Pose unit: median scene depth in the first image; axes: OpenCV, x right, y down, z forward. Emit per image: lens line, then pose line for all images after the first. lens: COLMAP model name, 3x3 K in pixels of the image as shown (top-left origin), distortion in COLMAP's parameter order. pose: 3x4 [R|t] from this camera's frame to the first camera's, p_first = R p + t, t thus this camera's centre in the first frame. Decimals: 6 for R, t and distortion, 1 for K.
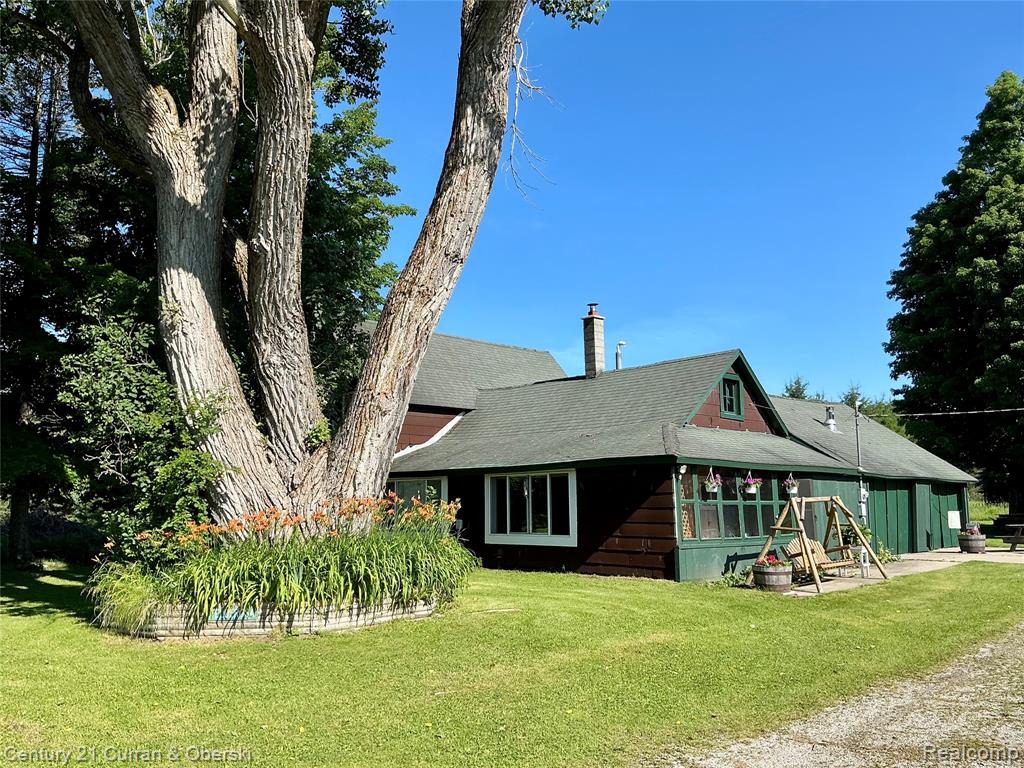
lens RADIAL K [[851.4, 0, 512.0], [0, 851.4, 384.0], [0, 0, 1]] dist [0.130775, -0.282117]
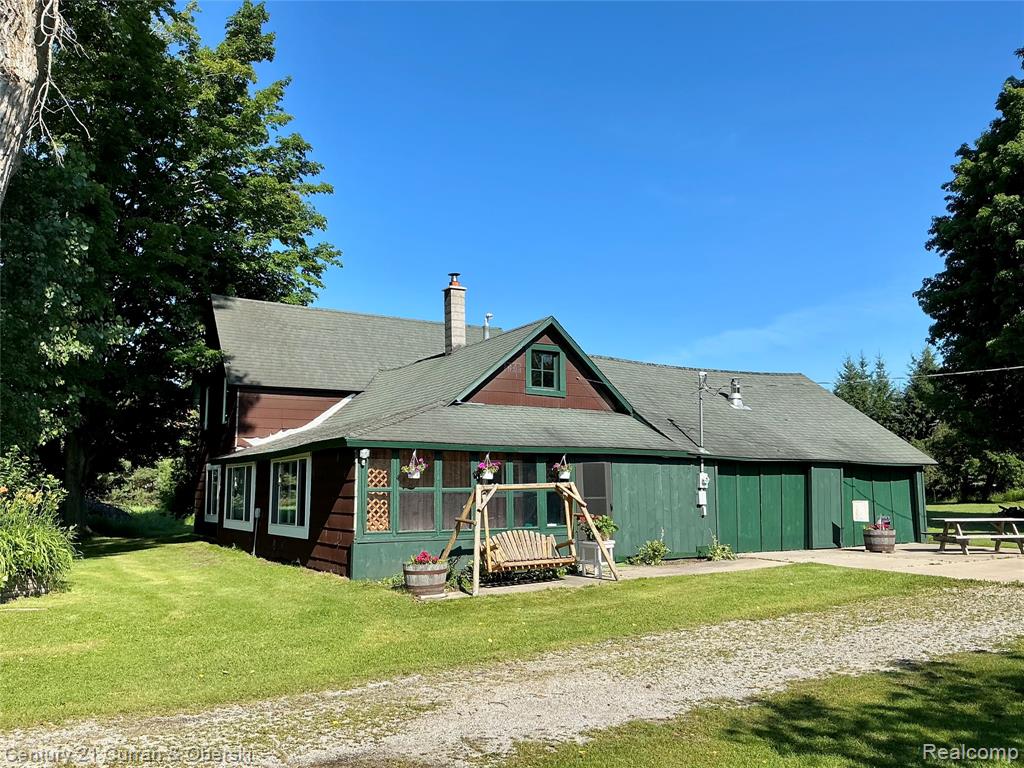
lens RADIAL K [[855.9, 0, 512.0], [0, 855.9, 384.0], [0, 0, 1]] dist [0.105131, -0.218194]
pose [[0.973925, -0.024822, -0.225508, 0.415395], [0.029287, 0.999435, 0.016473, 0.013213], [0.224972, -0.022648, 0.974102, 0.128638]]
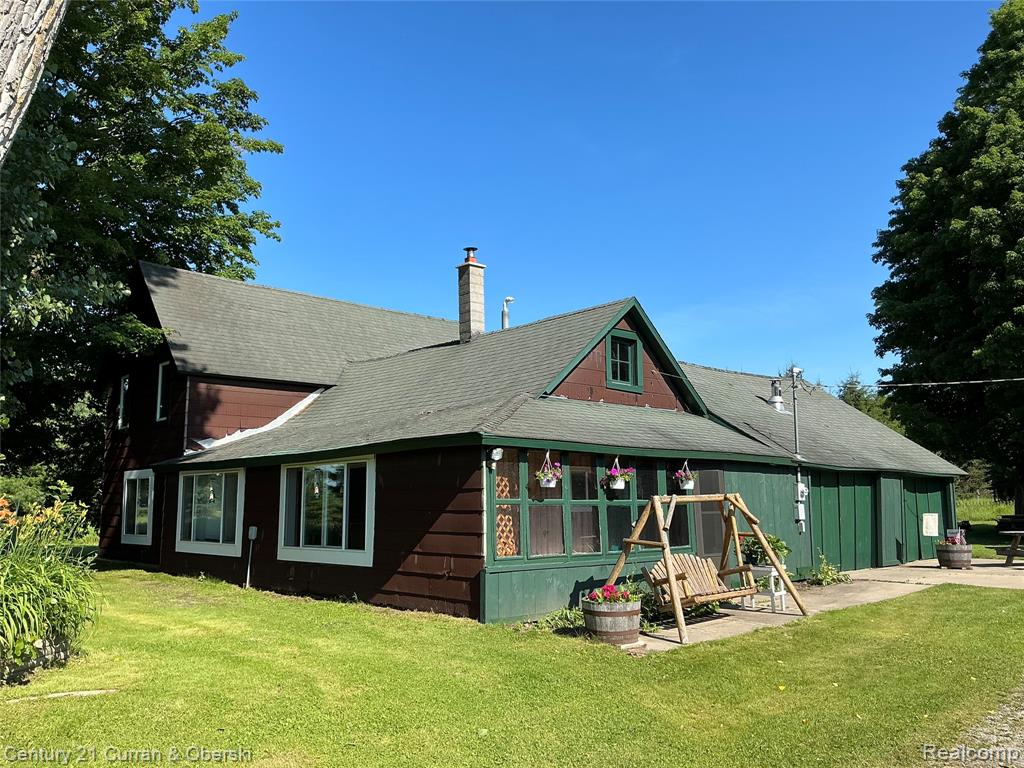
lens RADIAL K [[855.9, 0, 512.0], [0, 855.9, 384.0], [0, 0, 1]] dist [0.105131, -0.218194]
pose [[0.999845, -0.001359, -0.017531, 0.168630], [0.001436, 0.999989, 0.004393, 0.031209], [0.017525, -0.004418, 0.999837, 0.246317]]
